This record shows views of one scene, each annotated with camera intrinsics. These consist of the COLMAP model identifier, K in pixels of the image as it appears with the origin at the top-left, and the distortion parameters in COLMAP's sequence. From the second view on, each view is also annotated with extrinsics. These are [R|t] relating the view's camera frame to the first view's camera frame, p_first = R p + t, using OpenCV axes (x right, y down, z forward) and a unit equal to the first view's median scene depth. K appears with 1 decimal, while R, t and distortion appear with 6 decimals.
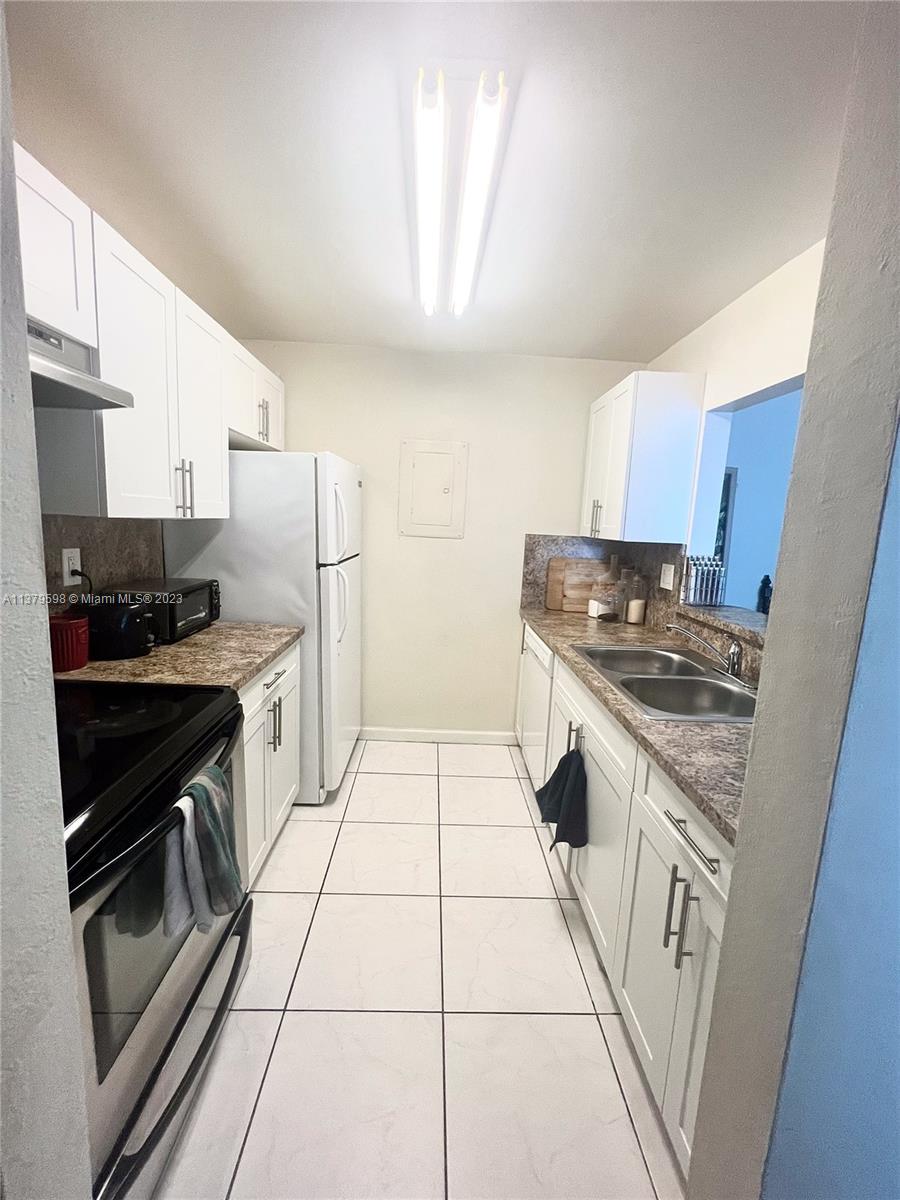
lens RADIAL K [[497.5, 0, 450.0], [0, 497.5, 600.0], [0, 0, 1]] dist [-0.001346, 0.000084]
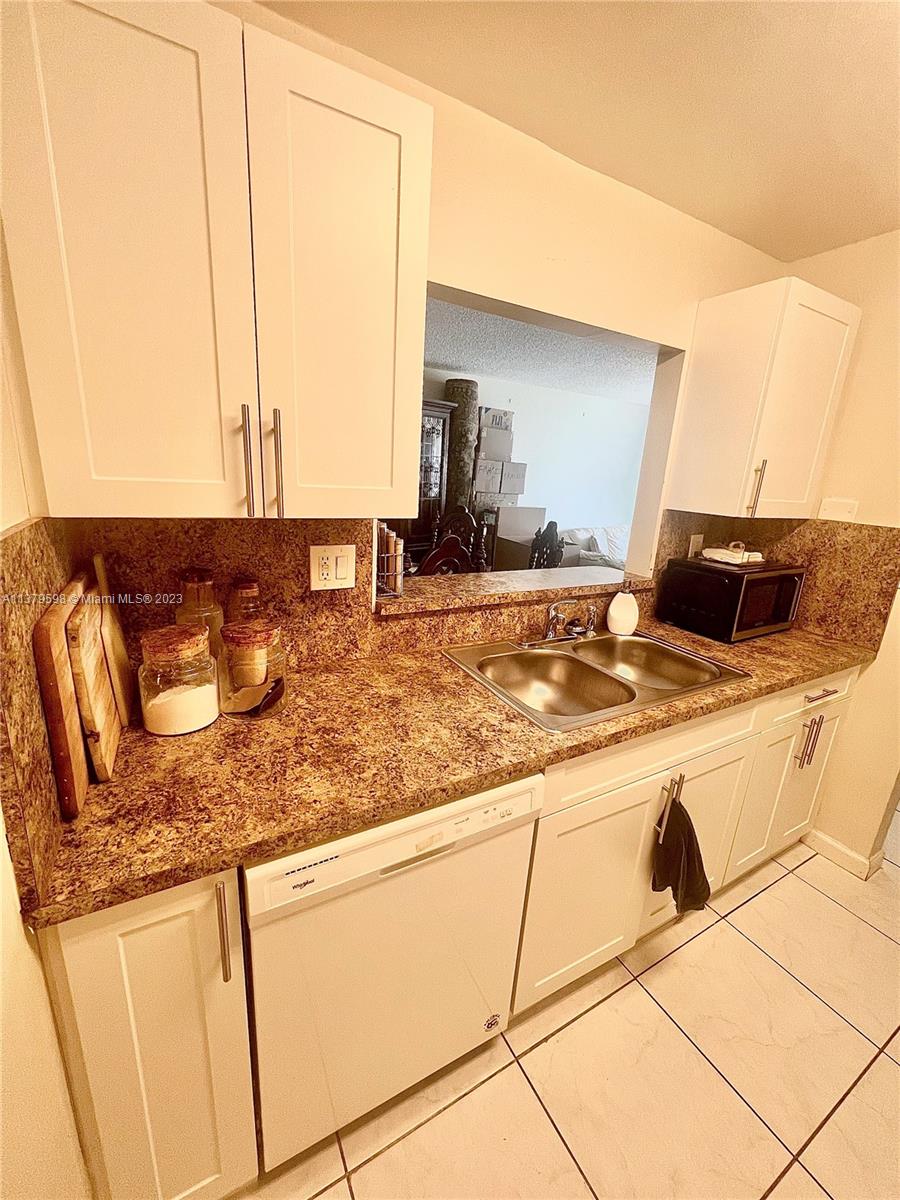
lens RADIAL K [[484.5, 0, 447.3], [0, 484.5, 598.3], [0, 0, 1]] dist [-0.002960, -0.000328]
pose [[-0.459327, -0.304034, 0.834615, -0.099927], [0.060918, 0.926605, 0.371070, -0.254895], [-0.886176, 0.221285, -0.407094, 1.366973]]
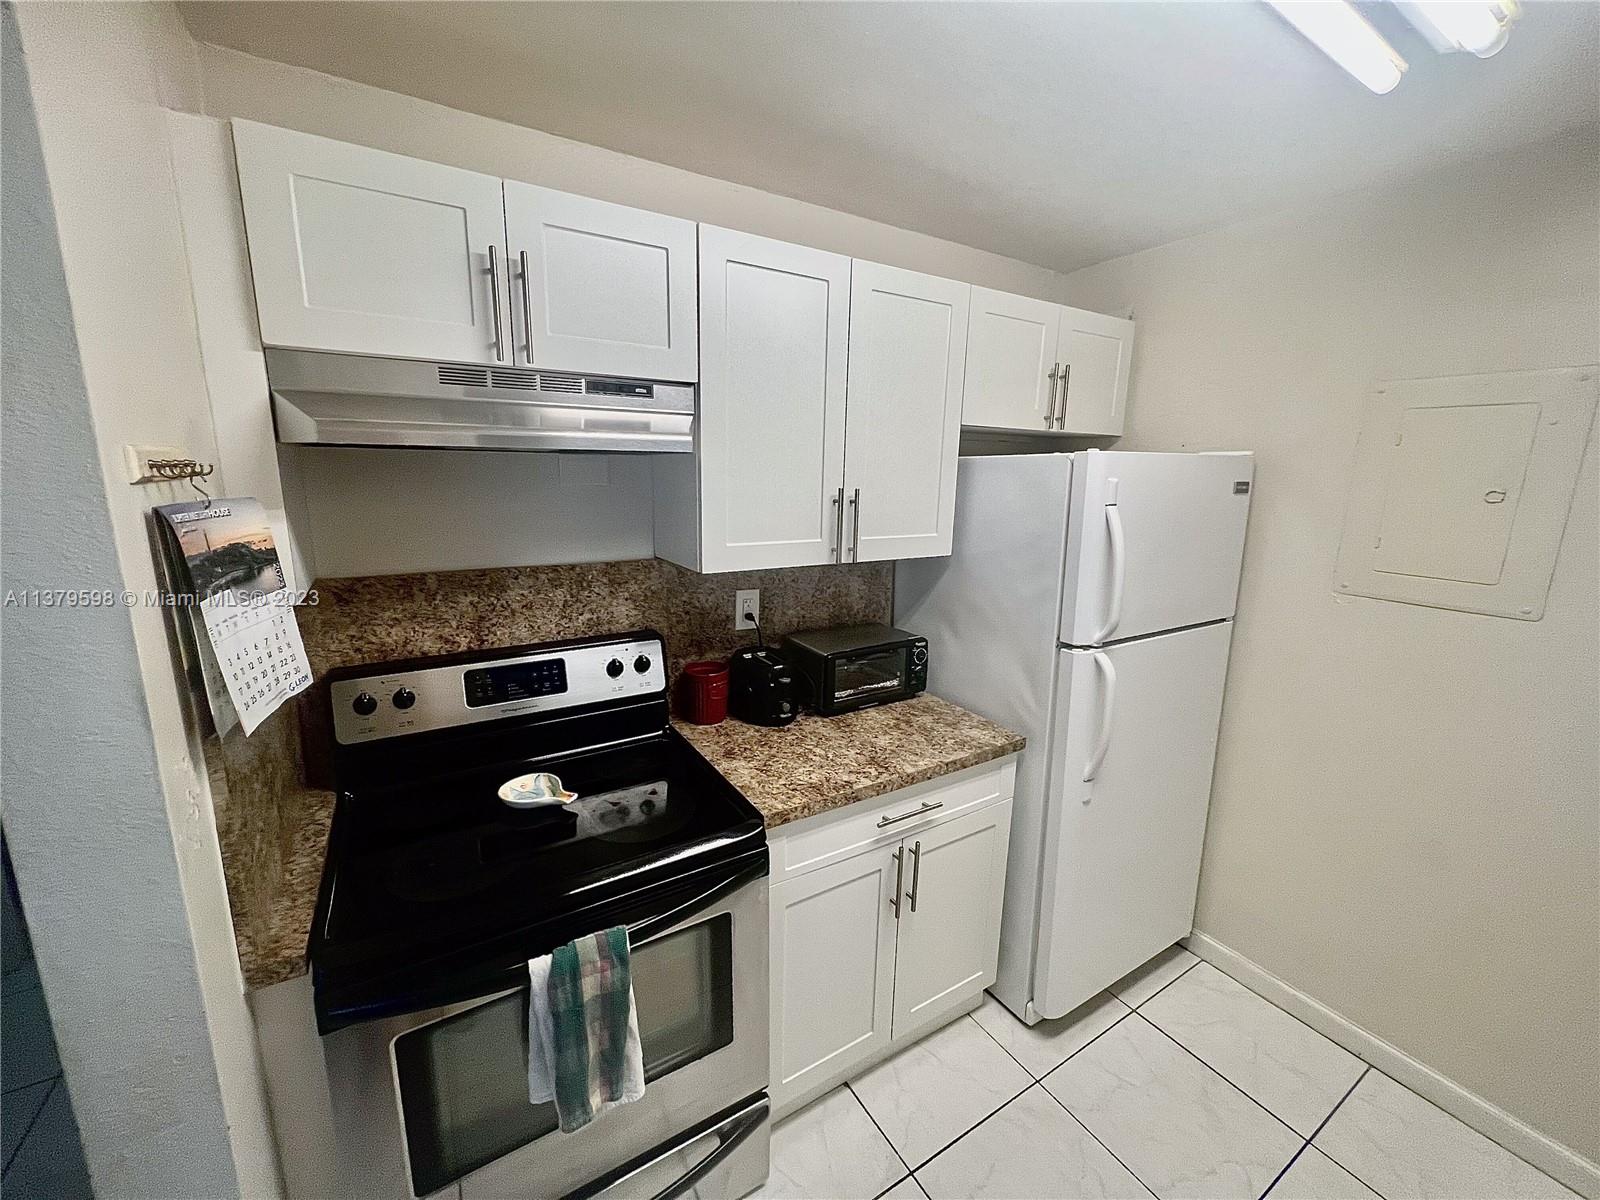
lens RADIAL K [[640.5, 0, 797.8], [0, 640.5, 601.1], [0, 0, 1]] dist [-0.001566, 0.000982]
pose [[0.494679, 0.137558, -0.858120, 0.241642], [-0.129780, 0.988015, 0.083567, -0.156555], [0.859331, 0.070028, 0.506602, 0.388638]]
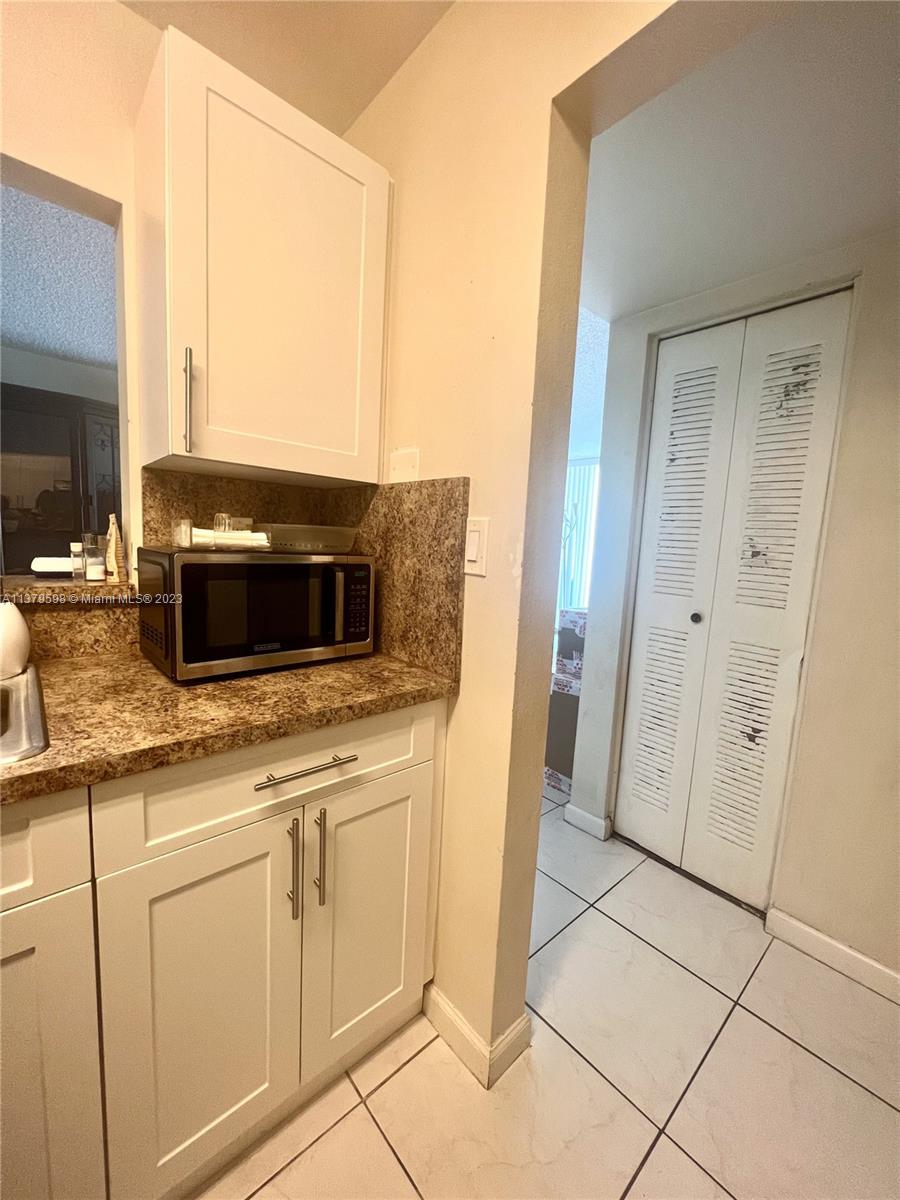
lens RADIAL K [[480.4, 0, 452.1], [0, 480.4, 599.2], [0, 0, 1]] dist [-0.001566, 0.000982]
pose [[-0.642253, -0.170481, 0.747293, -0.135859], [0.040940, 0.965930, 0.255544, -0.011842], [-0.765399, 0.194718, -0.613392, 0.640719]]
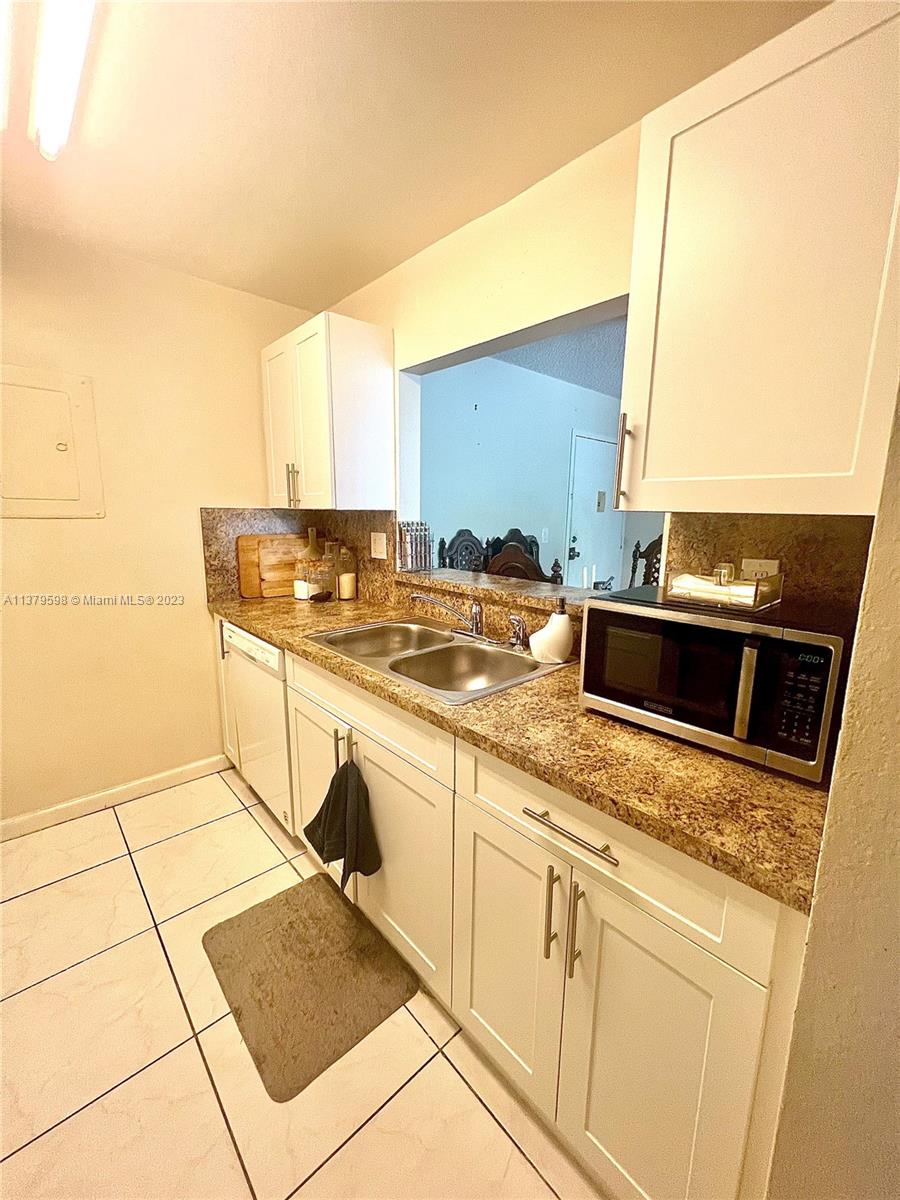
lens RADIAL K [[480.4, 0, 452.1], [0, 480.4, 599.2], [0, 0, 1]] dist [-0.001566, 0.000982]
pose [[0.758974, -0.155123, 0.632372, -0.071257], [0.125560, 0.987846, 0.091625, -0.014629], [-0.638900, 0.009860, 0.769227, 0.240797]]
